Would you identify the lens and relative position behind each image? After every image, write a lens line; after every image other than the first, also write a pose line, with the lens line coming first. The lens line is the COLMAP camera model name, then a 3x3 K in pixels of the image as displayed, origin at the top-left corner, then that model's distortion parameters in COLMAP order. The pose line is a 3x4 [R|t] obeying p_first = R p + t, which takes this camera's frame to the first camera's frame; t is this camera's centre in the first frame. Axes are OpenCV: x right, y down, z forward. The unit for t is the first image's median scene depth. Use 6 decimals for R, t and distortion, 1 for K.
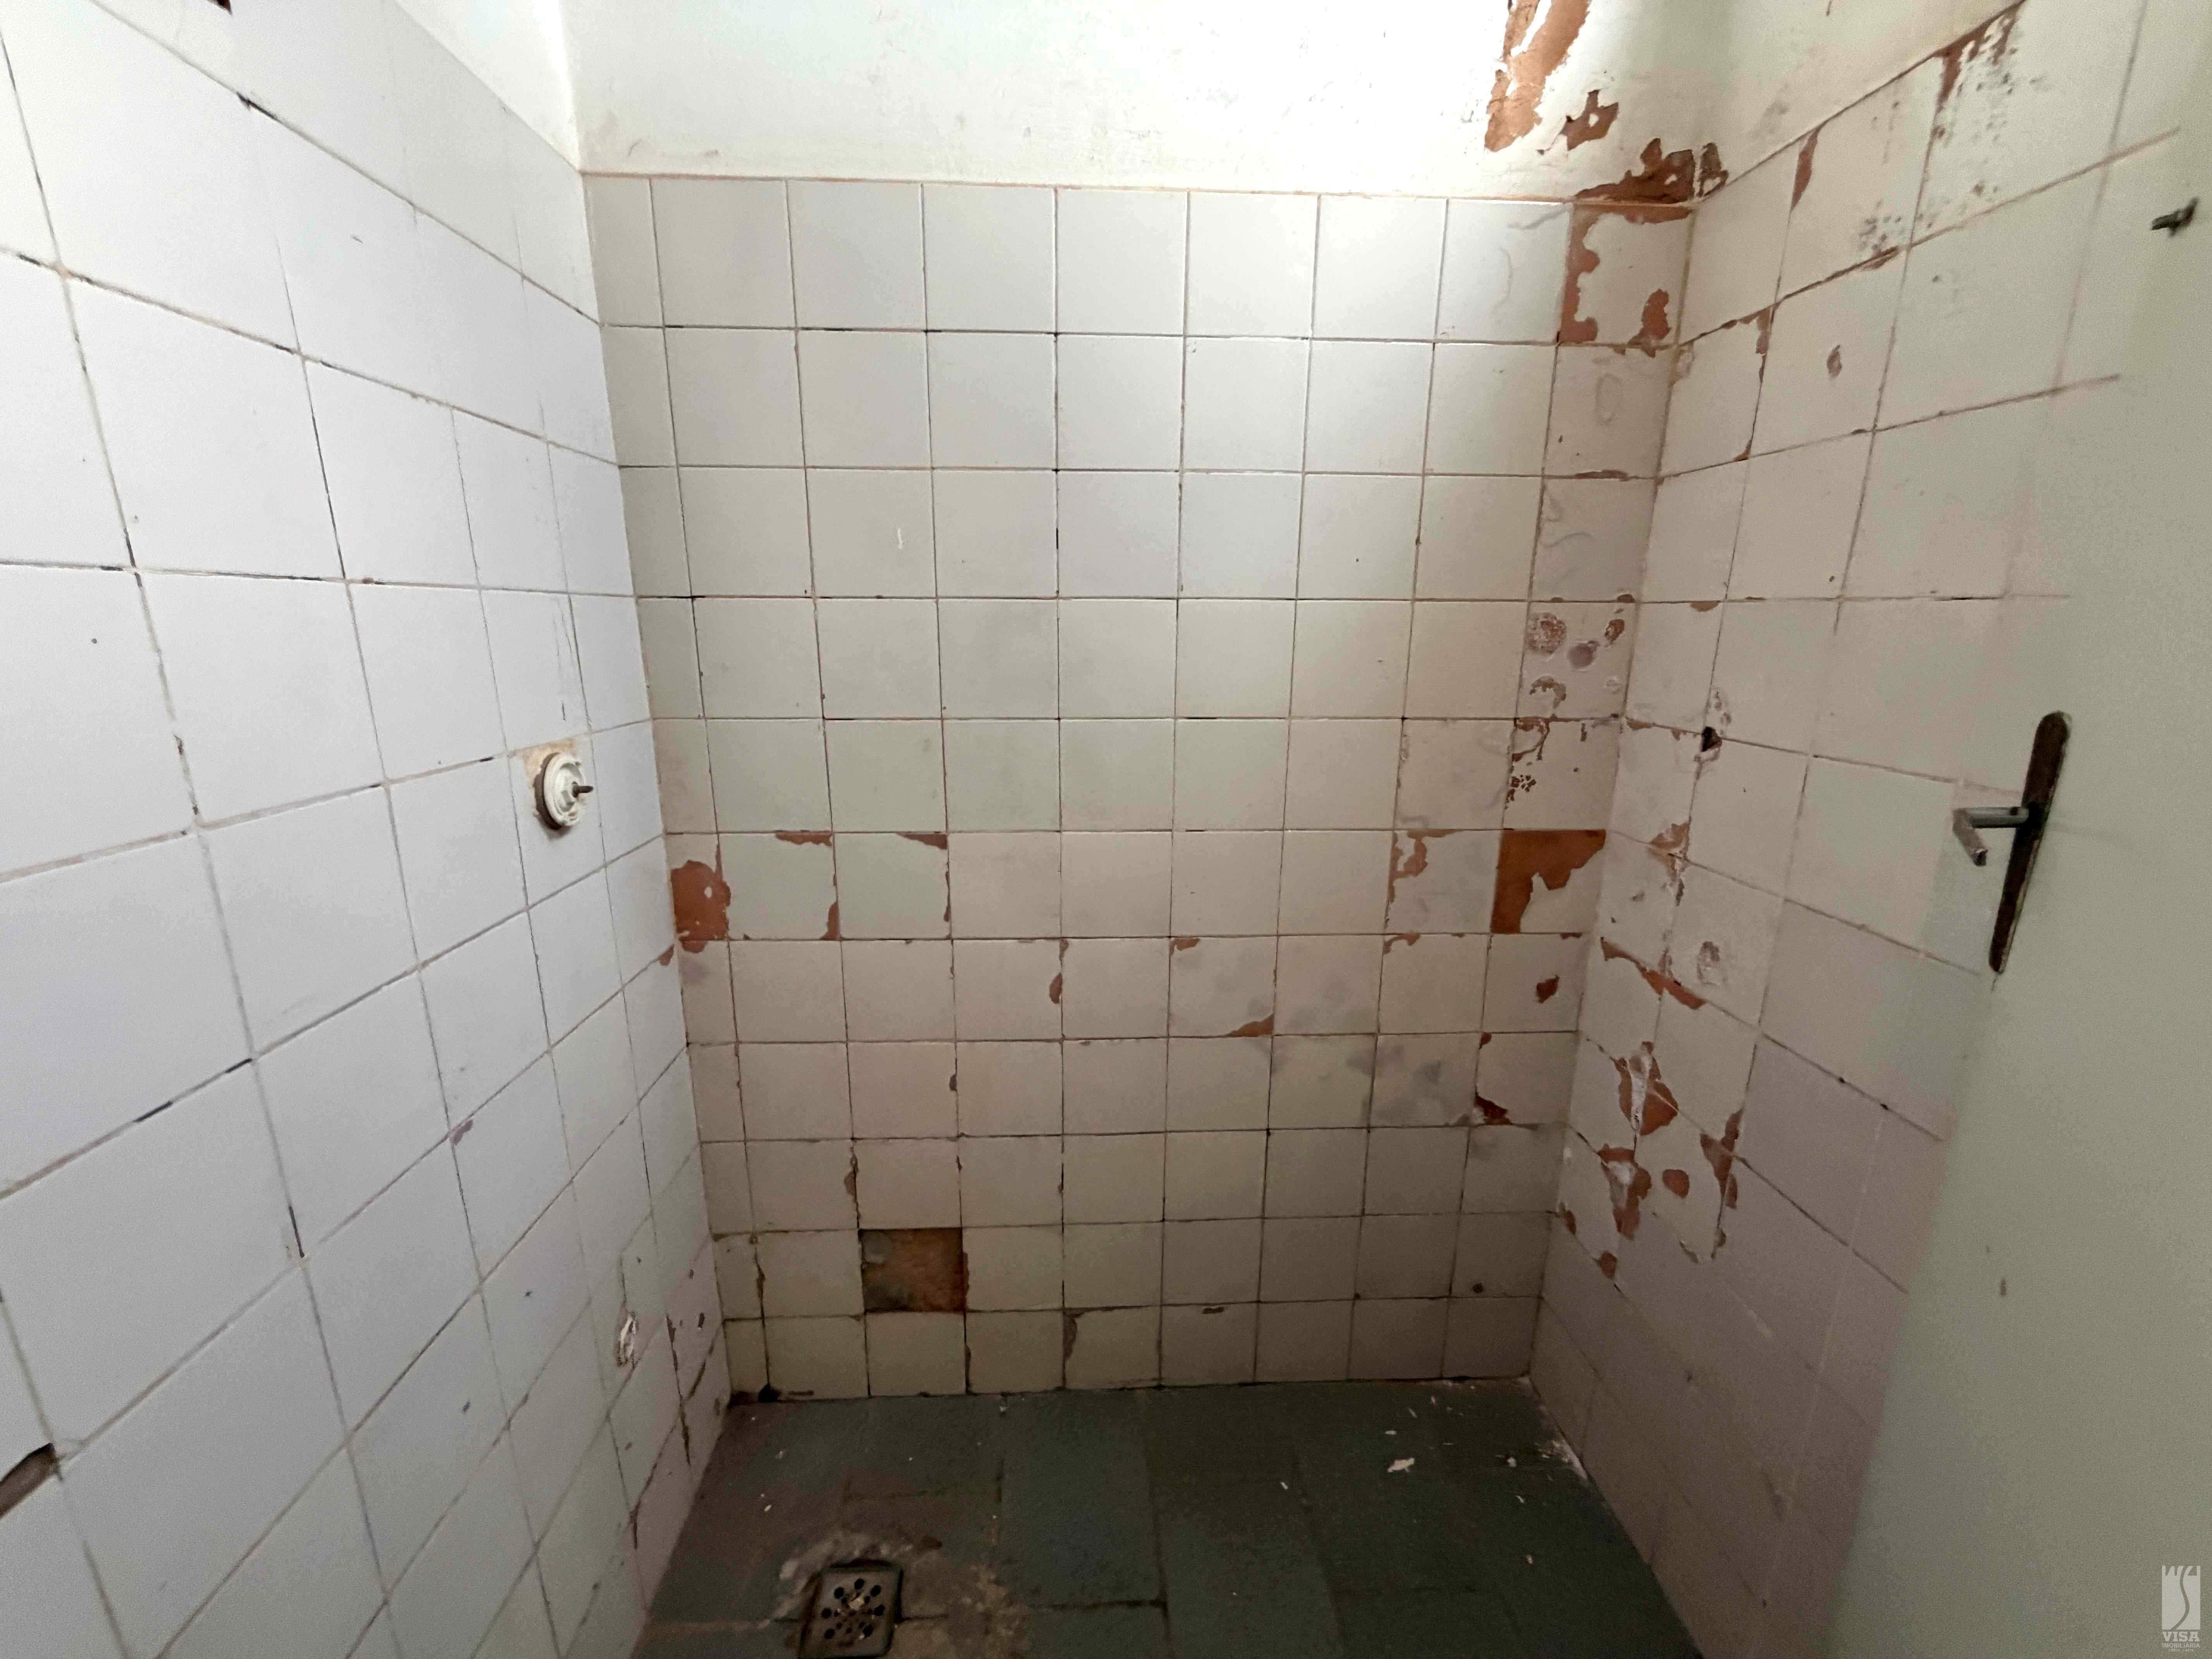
lens RADIAL K [[881.4, 0, 1106.2], [0, 881.4, 830.7], [0, 0, 1]] dist [-0.000730, -0.000580]
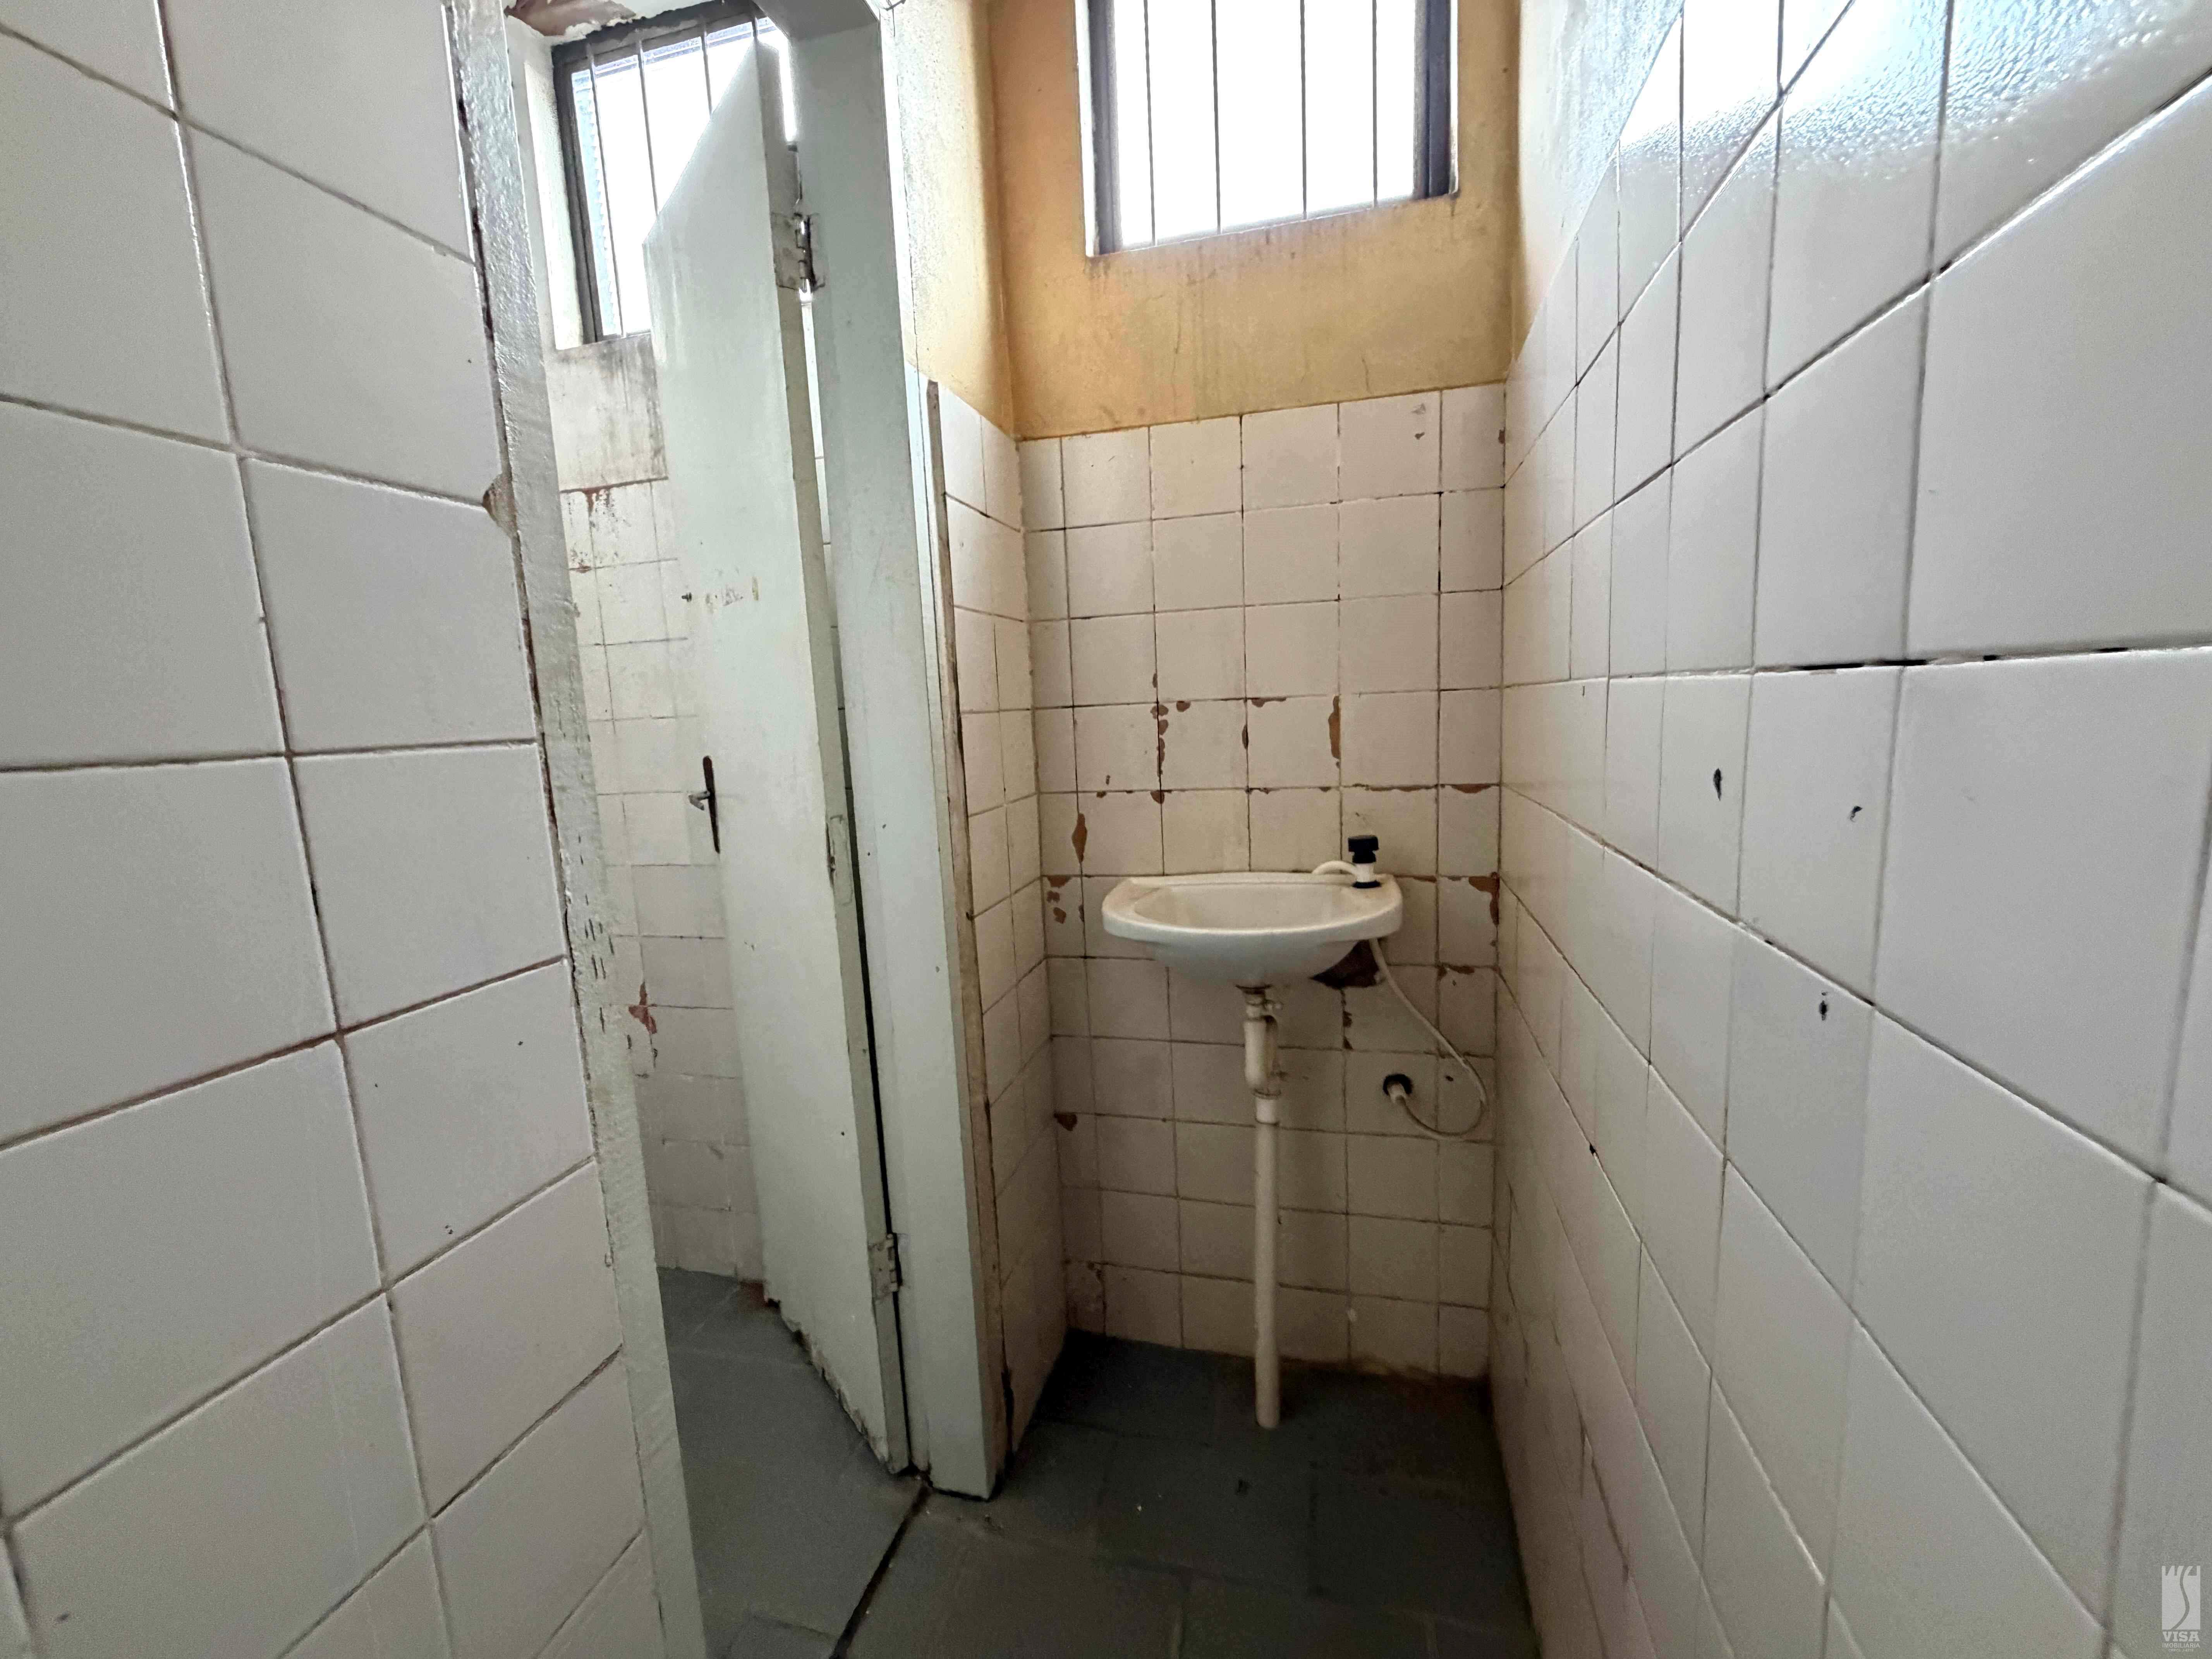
lens RADIAL K [[881.4, 0, 1114.0], [0, 881.4, 828.0], [0, 0, 1]] dist [-0.000730, -0.000580]
pose [[0.292586, -0.143954, 0.945341, -0.968864], [0.273301, 0.959955, 0.061592, 0.210767], [-0.916351, 0.240342, 0.320213, -0.817953]]
